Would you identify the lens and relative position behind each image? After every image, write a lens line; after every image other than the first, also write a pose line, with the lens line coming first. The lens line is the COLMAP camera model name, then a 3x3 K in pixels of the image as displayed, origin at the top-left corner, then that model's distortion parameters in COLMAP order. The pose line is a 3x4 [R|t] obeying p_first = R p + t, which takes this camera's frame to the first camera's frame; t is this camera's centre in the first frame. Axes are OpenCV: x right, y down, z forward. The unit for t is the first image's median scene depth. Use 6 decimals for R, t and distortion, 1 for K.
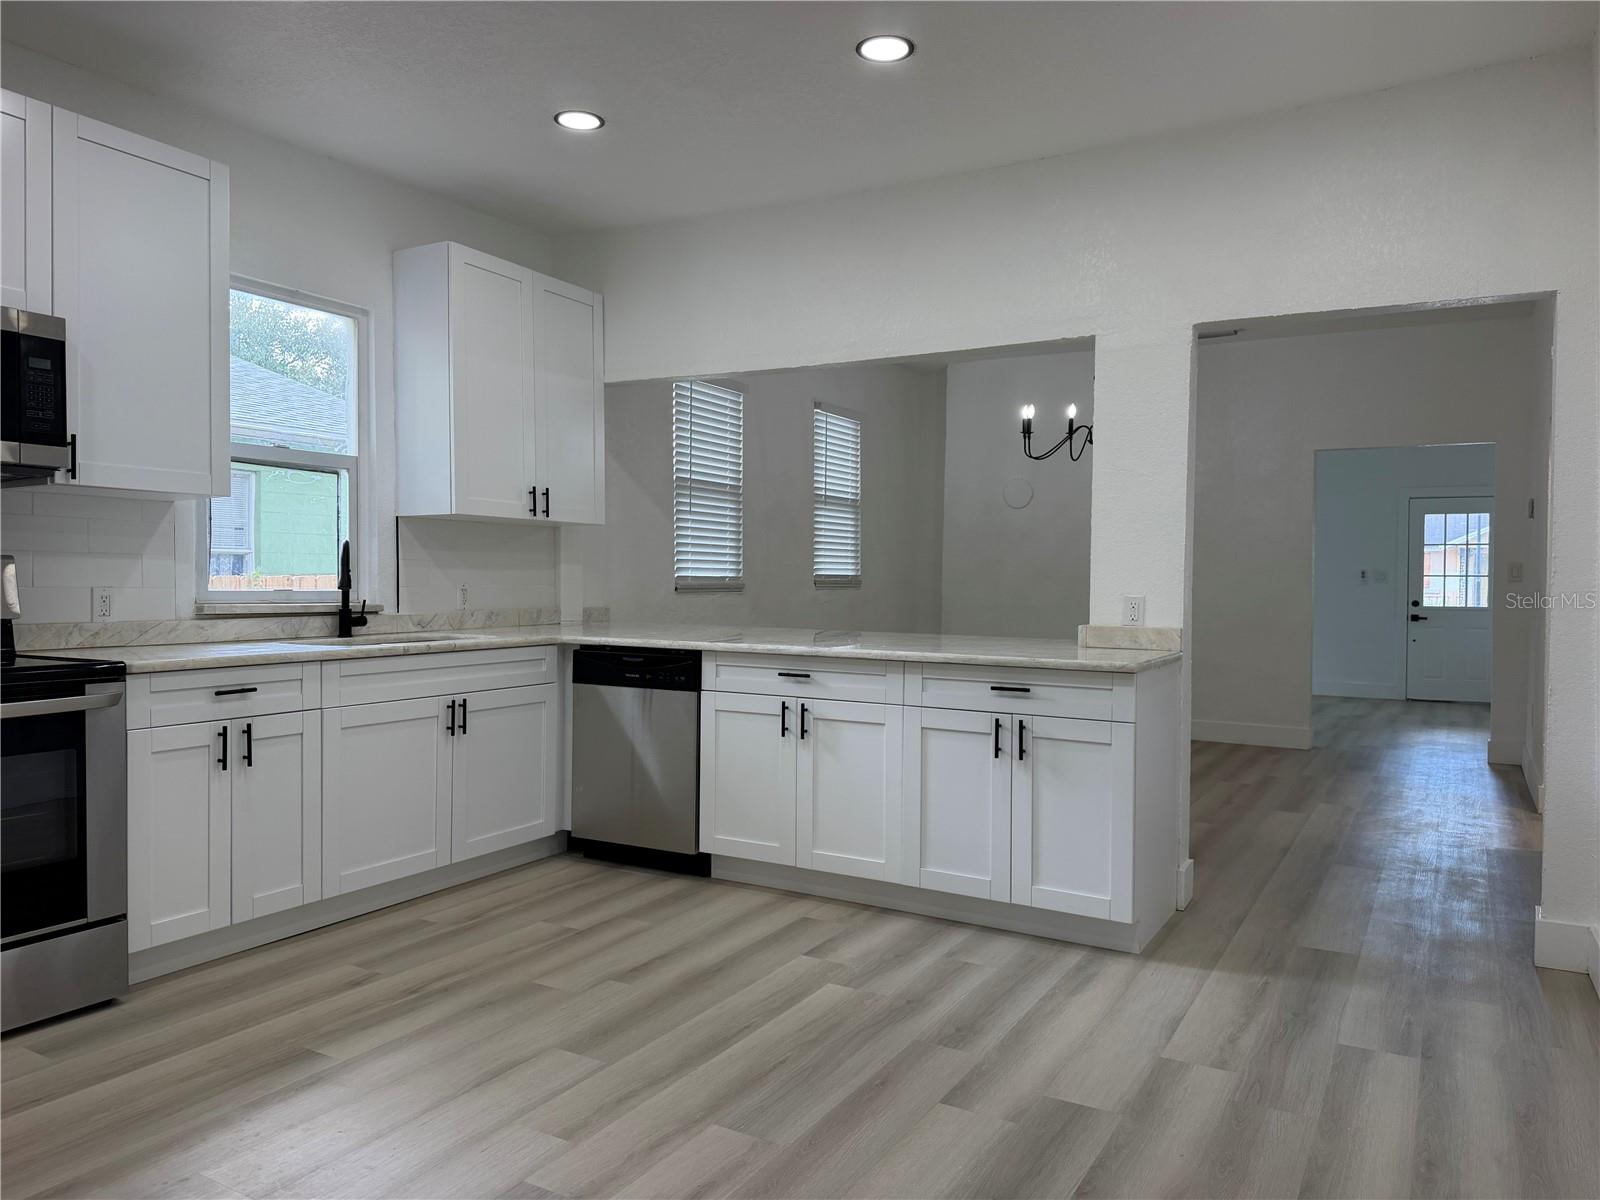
lens RADIAL K [[1125.5, 0, 799.4], [0, 1125.5, 600.9], [0, 0, 1]] dist [-0.006195, -0.018343]
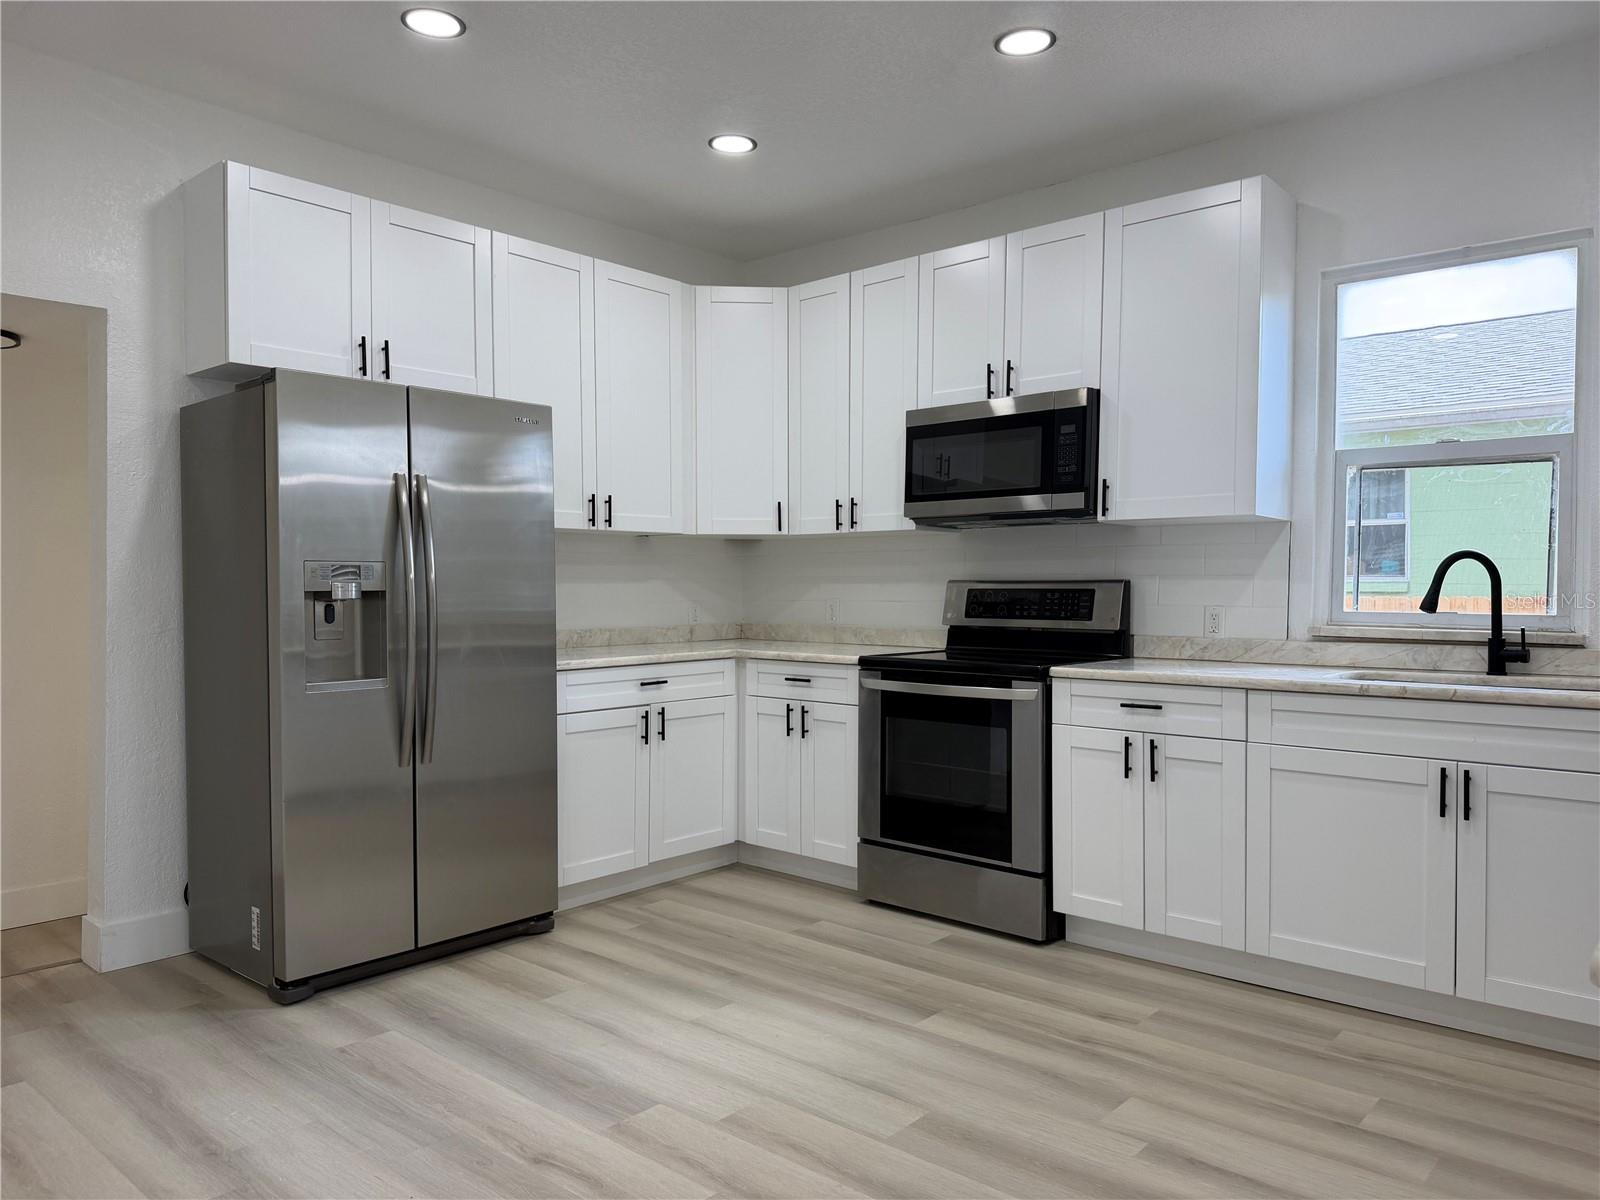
lens RADIAL K [[1125.5, 0, 800.6], [0, 1125.5, 602.2], [0, 0, 1]] dist [-0.006195, -0.018343]
pose [[-0.206837, 0.009995, -0.978324, 0.526038], [-0.017131, 0.999758, 0.013836, -0.023705], [0.978225, 0.019621, -0.206615, 0.808211]]
